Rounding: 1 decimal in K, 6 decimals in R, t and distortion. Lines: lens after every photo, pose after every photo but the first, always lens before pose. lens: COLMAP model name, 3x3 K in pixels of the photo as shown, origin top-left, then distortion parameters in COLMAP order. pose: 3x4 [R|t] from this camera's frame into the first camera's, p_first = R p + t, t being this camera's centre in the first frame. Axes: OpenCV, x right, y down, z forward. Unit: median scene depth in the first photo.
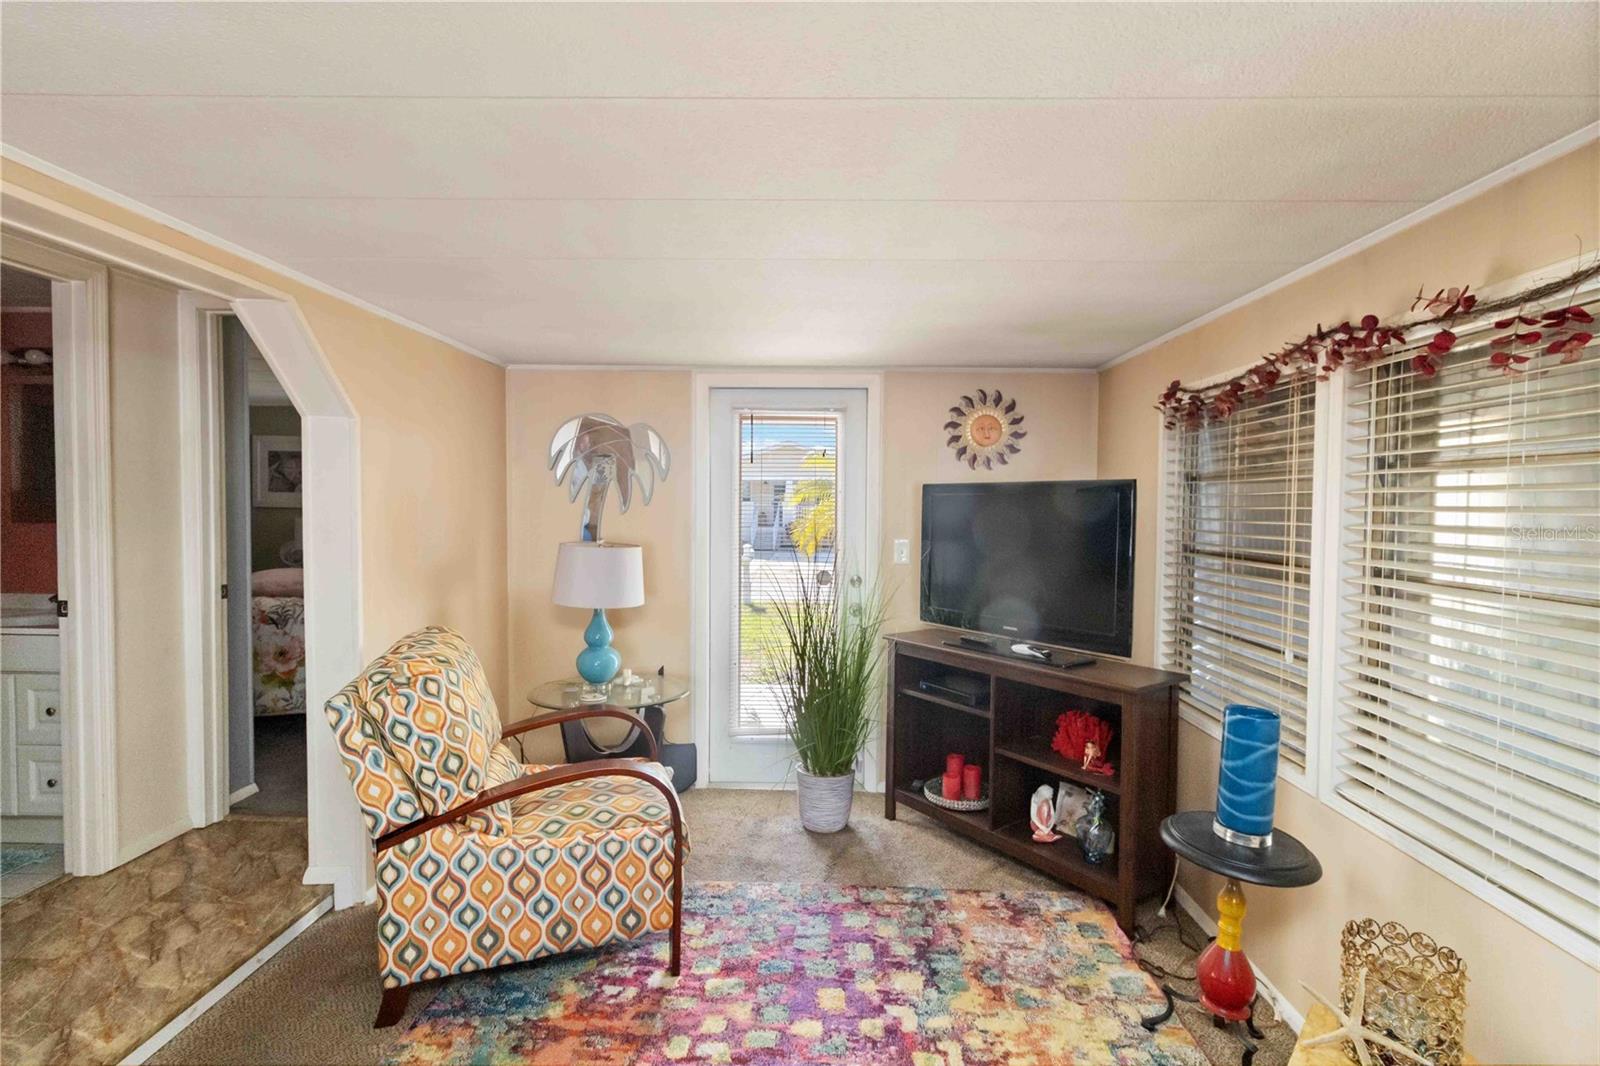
lens RADIAL K [[734.4, 0, 807.0], [0, 734.4, 523.1], [0, 0, 1]] dist [0.001766, 0.000168]
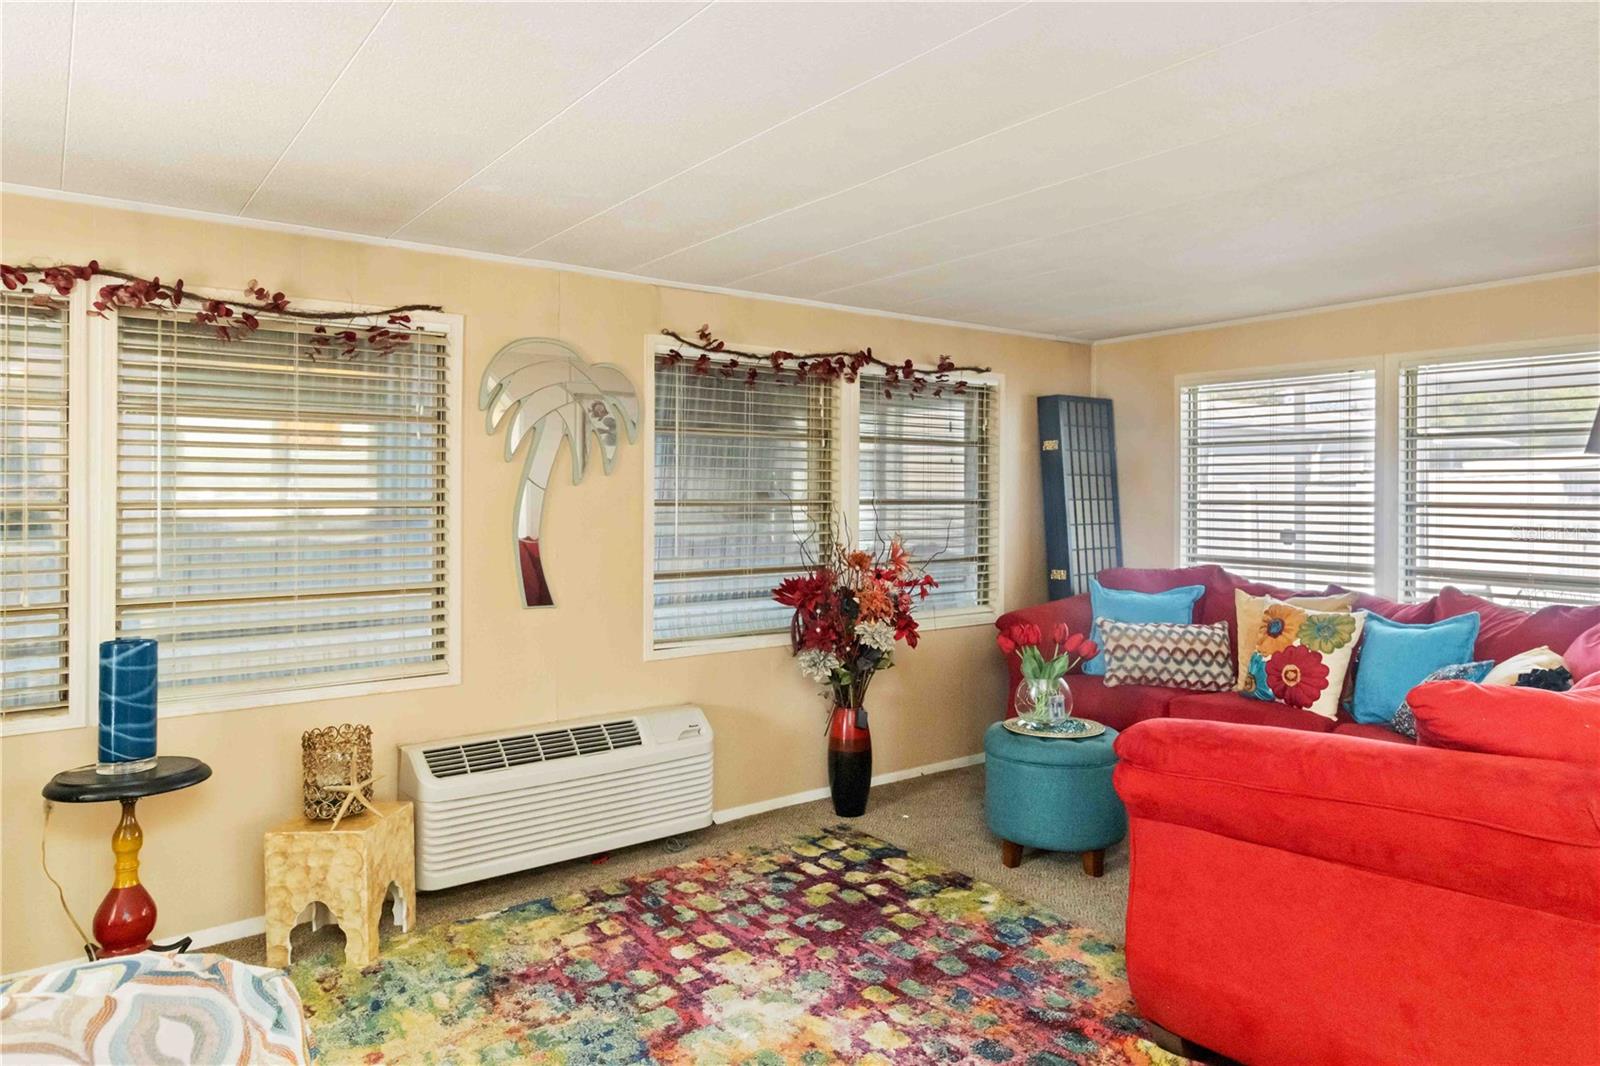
lens RADIAL K [[1010.2, 0, 798.1], [0, 1010.2, 485.6], [0, 0, 1]] dist [0.000875, 0.000155]
pose [[-0.630163, -0.010770, 0.776388, -0.871167], [0.012855, 0.999622, 0.024300, 0.018459], [-0.776356, 0.025293, -0.629786, 0.970306]]
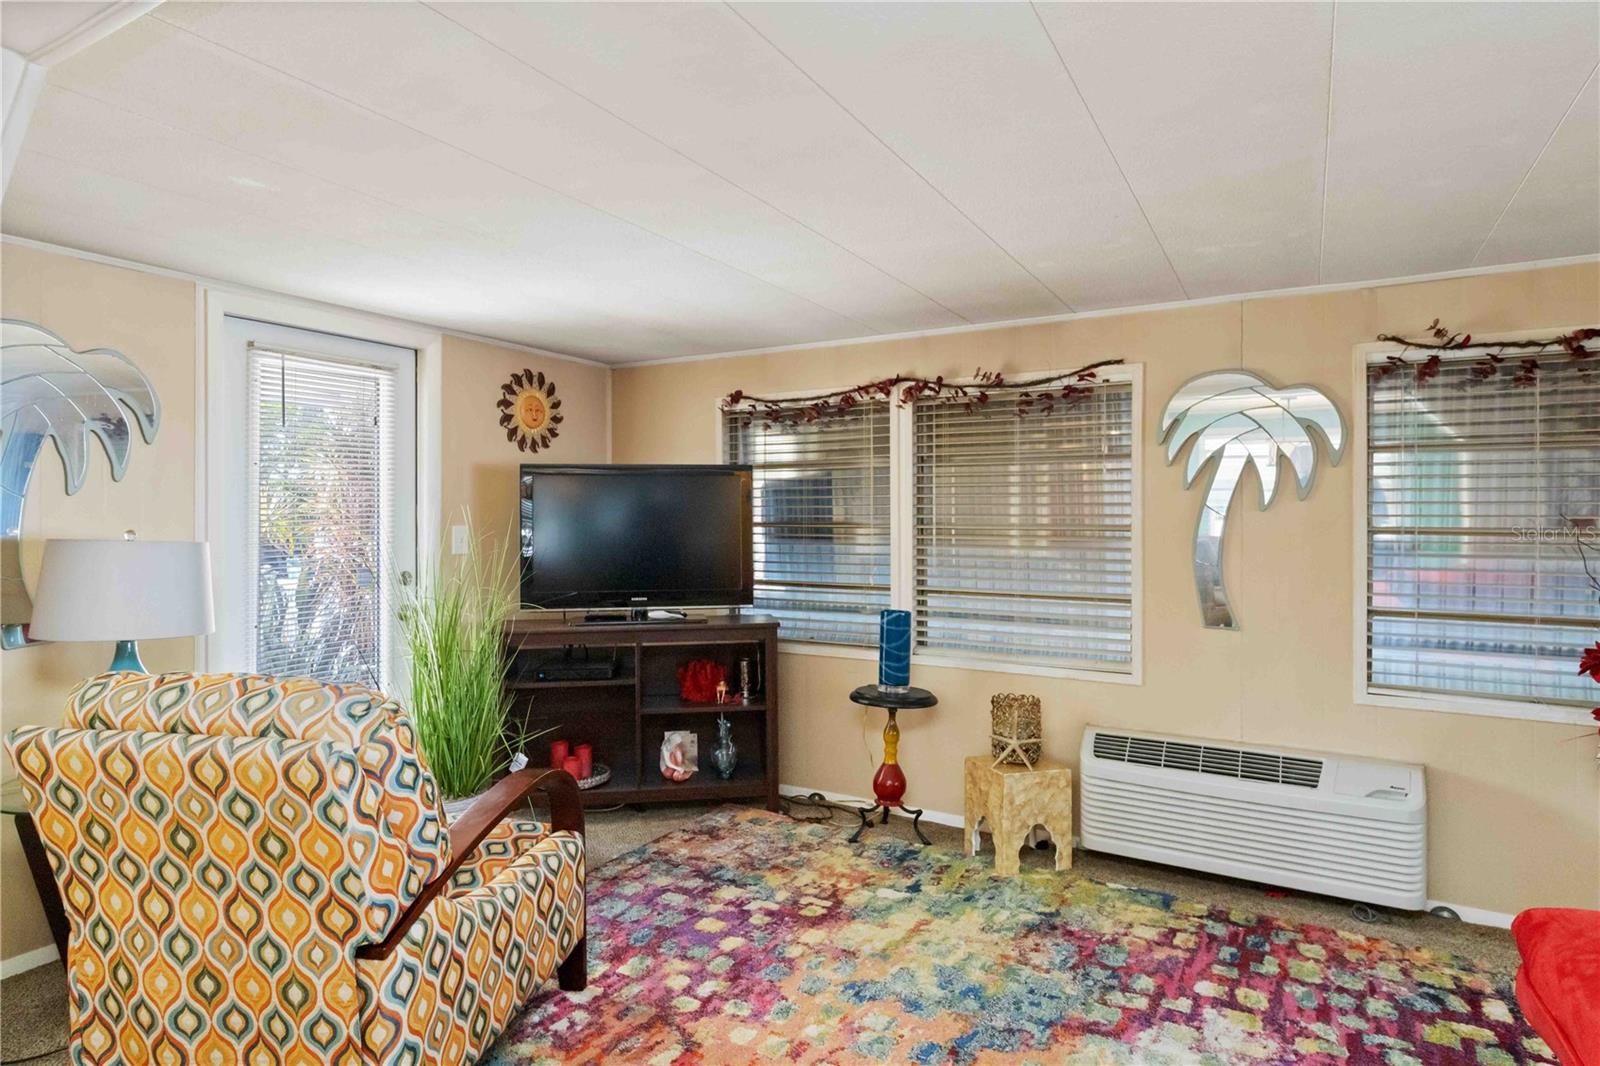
lens RADIAL K [[873.9, 0, 797.9], [0, 873.9, 515.8], [0, 0, 1]] dist [0.001604, -0.000947]
pose [[0.480010, -0.011656, 0.877186, -0.972878], [0.030486, 0.999529, -0.003401, 0.041584], [-0.876733, 0.028374, 0.480139, 0.225755]]
